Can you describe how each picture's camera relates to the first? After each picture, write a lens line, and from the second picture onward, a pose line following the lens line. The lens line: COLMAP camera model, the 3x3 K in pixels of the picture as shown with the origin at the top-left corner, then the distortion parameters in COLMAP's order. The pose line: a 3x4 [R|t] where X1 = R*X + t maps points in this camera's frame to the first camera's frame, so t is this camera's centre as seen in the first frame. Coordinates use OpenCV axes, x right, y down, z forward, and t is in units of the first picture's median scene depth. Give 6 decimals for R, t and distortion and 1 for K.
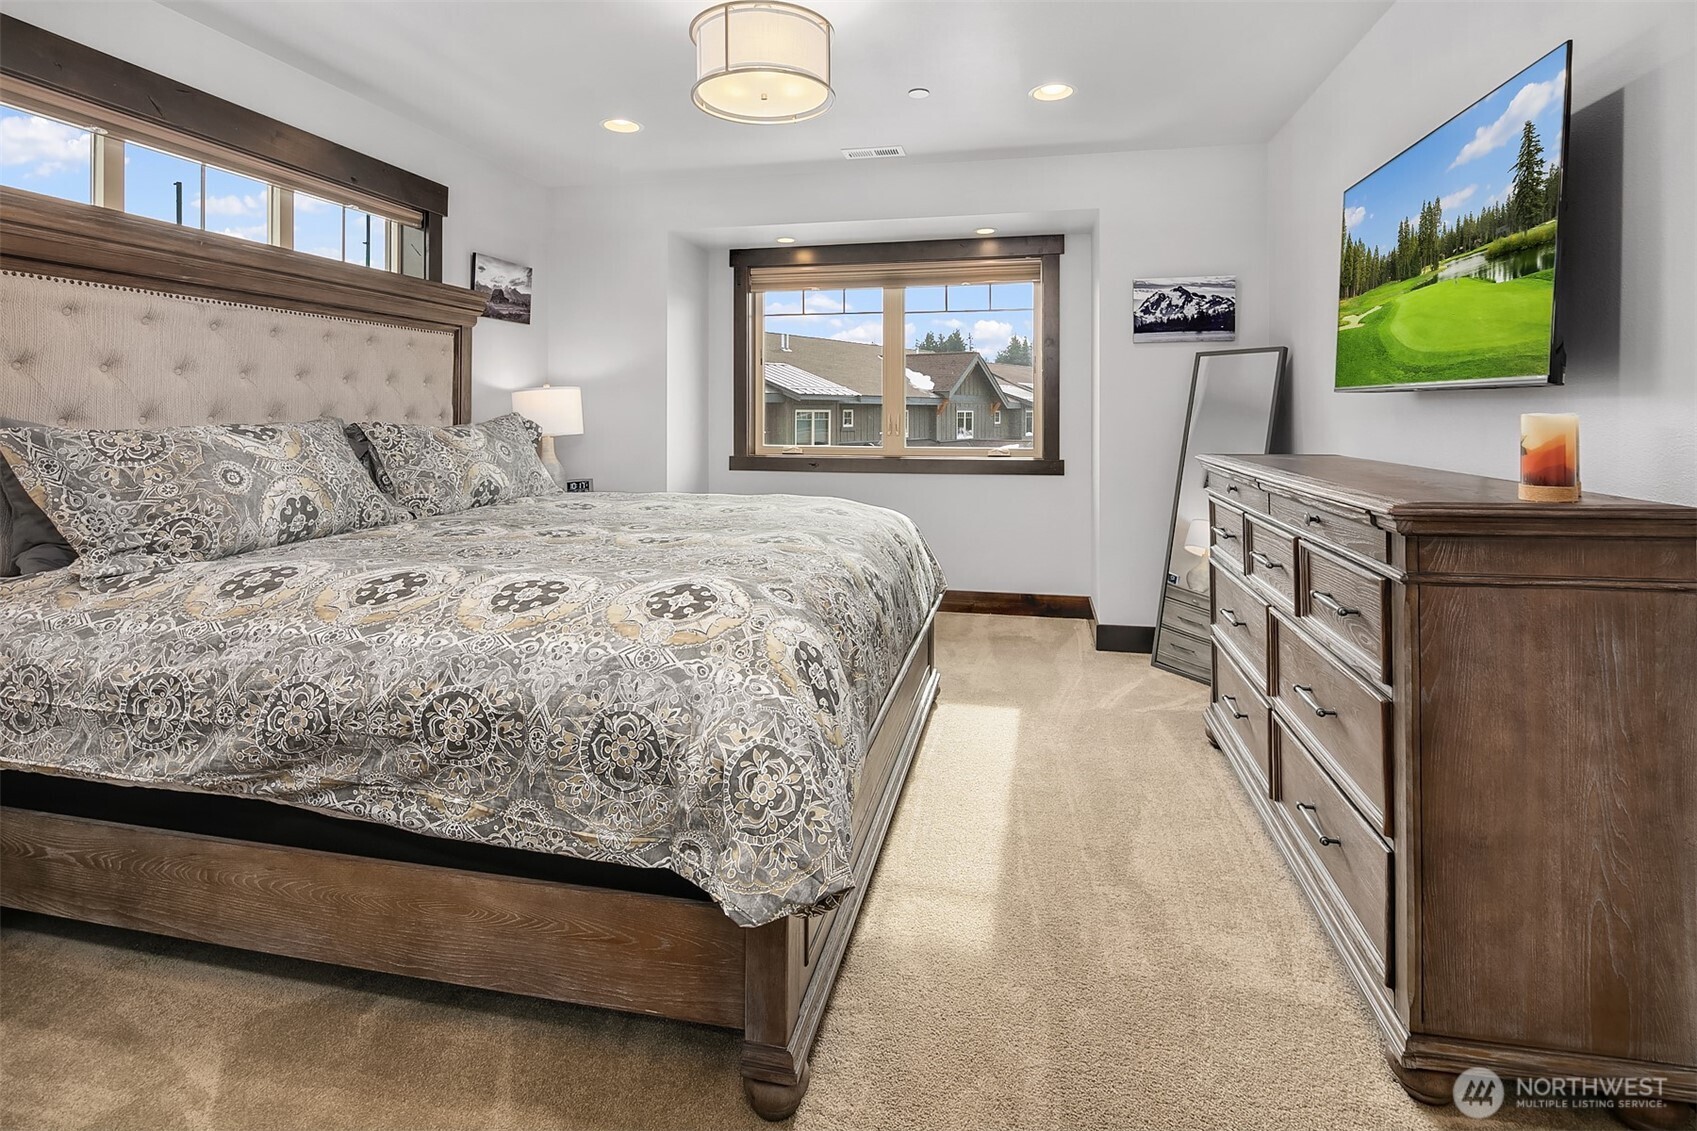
lens RADIAL K [[809.3, 0, 848.5], [0, 809.3, 565.5], [0, 0, 1]] dist [0.009659, -0.006229]
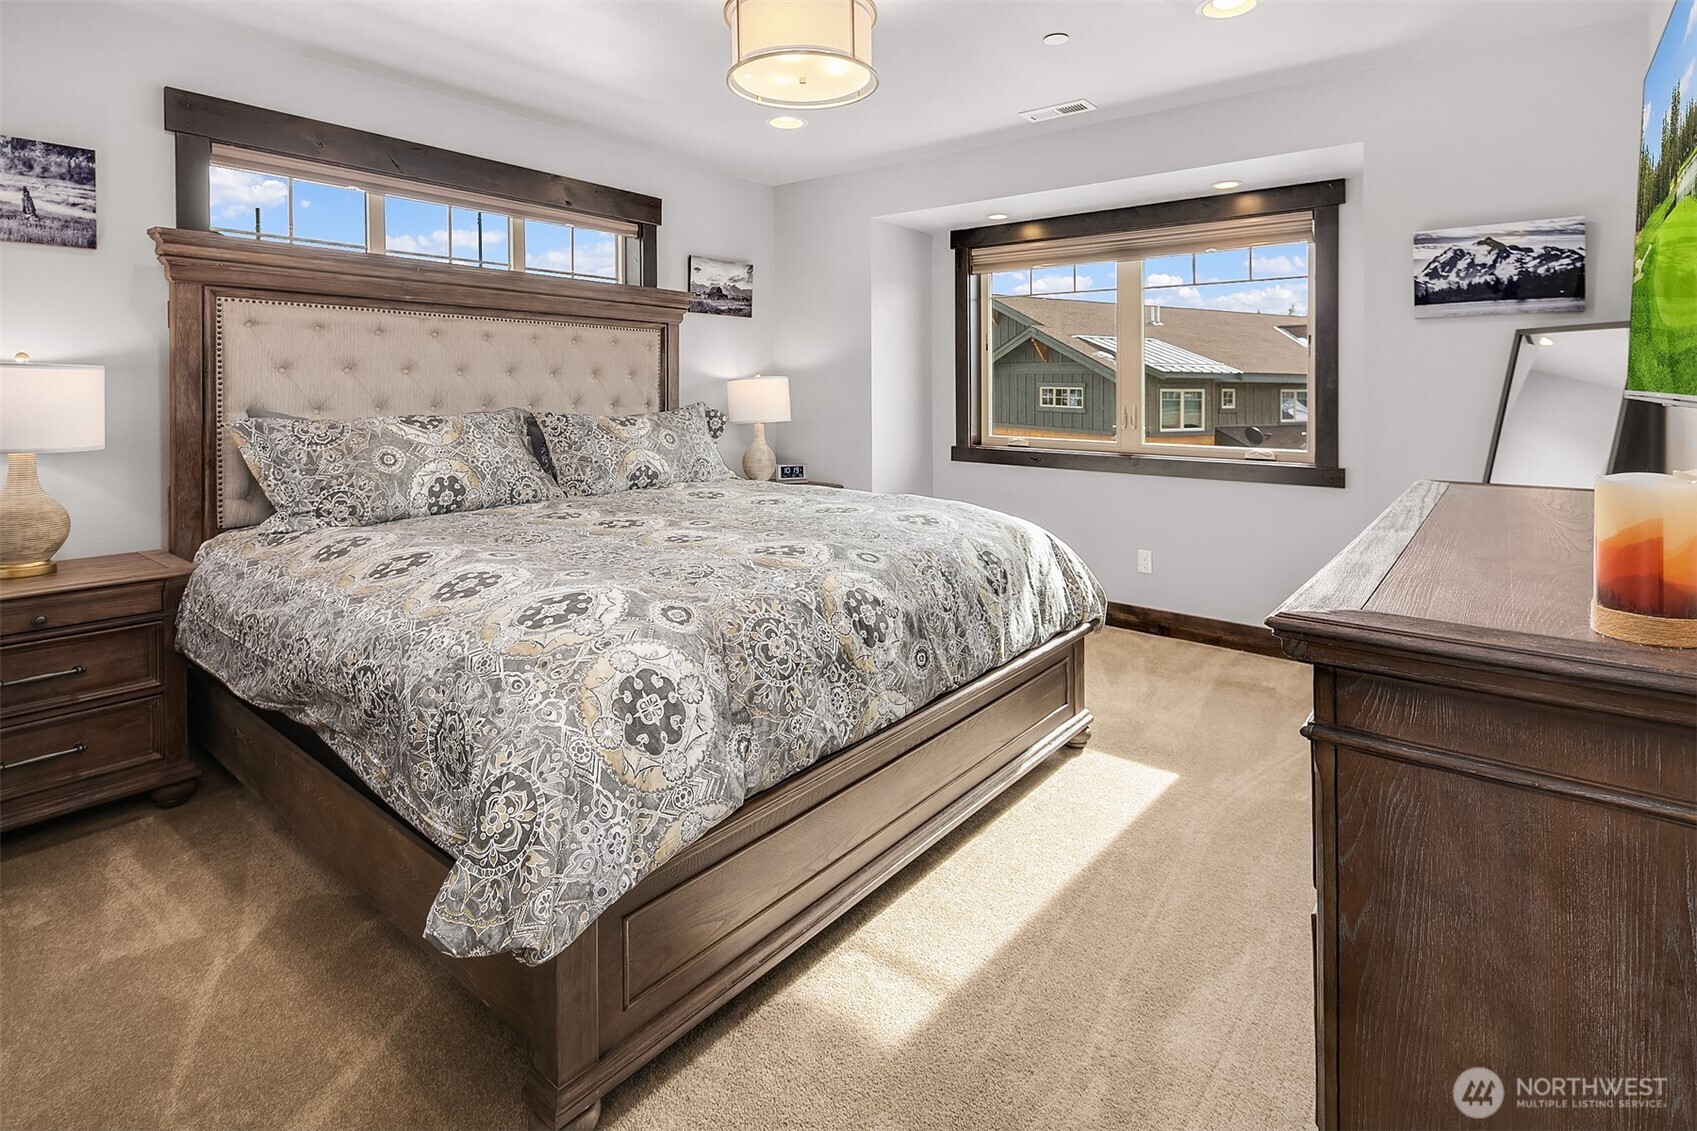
lens RADIAL K [[820.4, 0, 847.9], [0, 820.4, 539.1], [0, 0, 1]] dist [0.009493, -0.007054]
pose [[0.889717, 0.089681, -0.447617, 0.304835], [-0.091500, 0.995649, 0.017609, -0.051152], [0.447248, 0.025290, 0.894052, 0.134277]]
